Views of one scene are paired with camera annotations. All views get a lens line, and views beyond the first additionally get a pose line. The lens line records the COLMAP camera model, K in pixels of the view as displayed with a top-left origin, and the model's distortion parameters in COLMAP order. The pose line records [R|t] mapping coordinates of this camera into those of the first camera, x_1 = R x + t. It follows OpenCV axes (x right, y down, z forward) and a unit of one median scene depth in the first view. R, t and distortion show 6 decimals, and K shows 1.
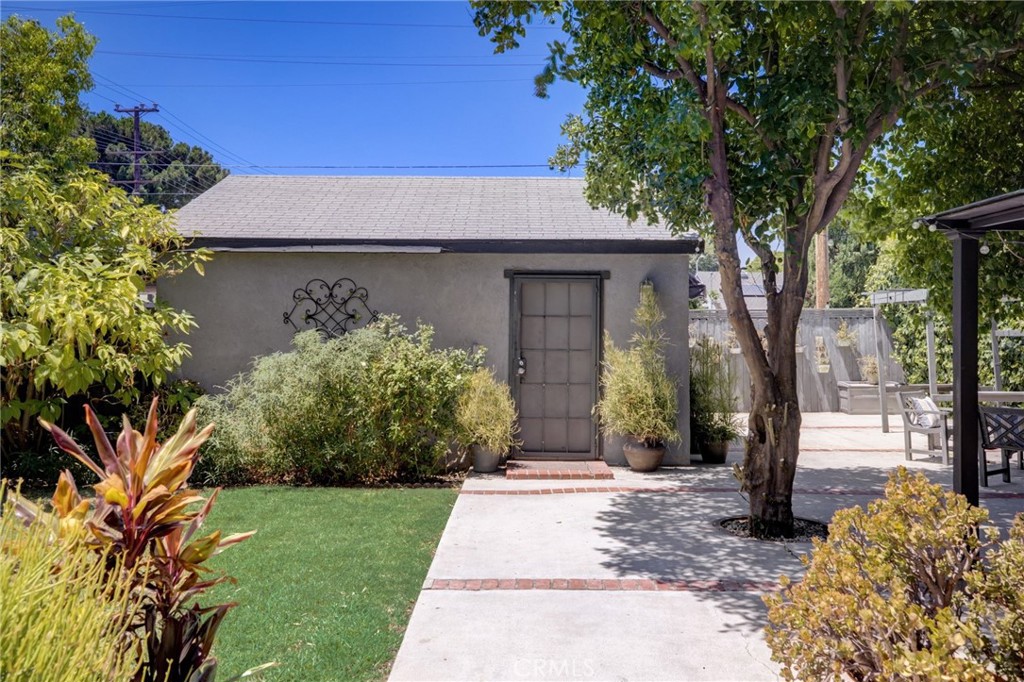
lens RADIAL K [[839.9, 0, 517.1], [0, 839.9, 264.0], [0, 0, 1]] dist [-0.000235, -0.013103]
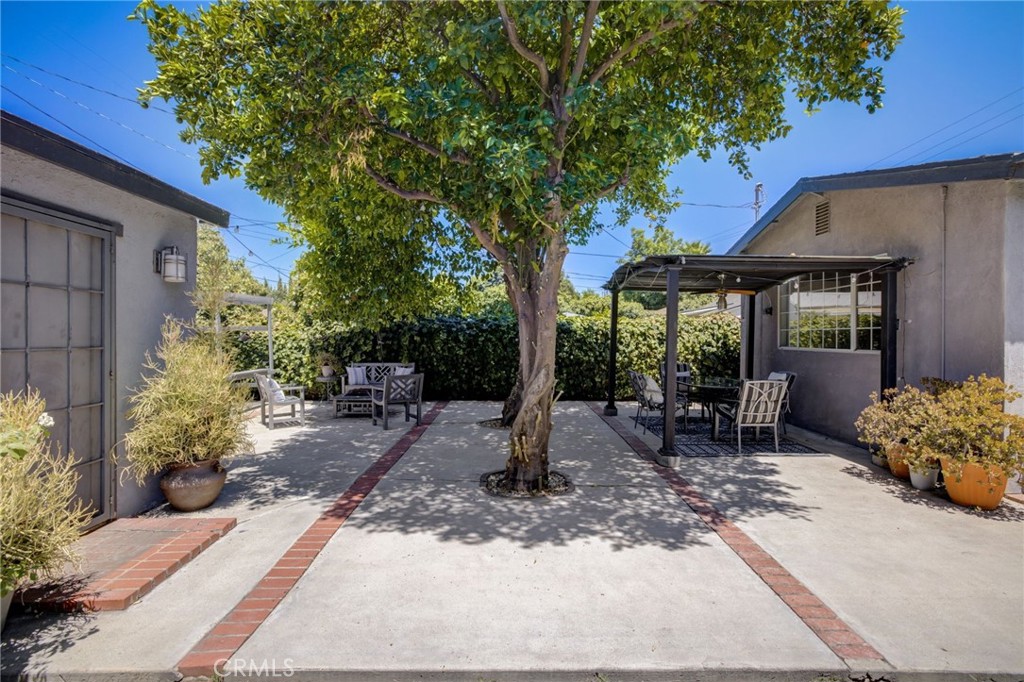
lens RADIAL K [[483.3, 0, 526.5], [0, 483.3, 337.0], [0, 0, 1]] dist [-0.017841, 0.007897]
pose [[-0.022220, -0.010075, 0.999702, -0.272512], [-0.077657, 0.996945, 0.008321, 0.069773], [-0.996732, -0.077449, -0.022935, 0.719035]]
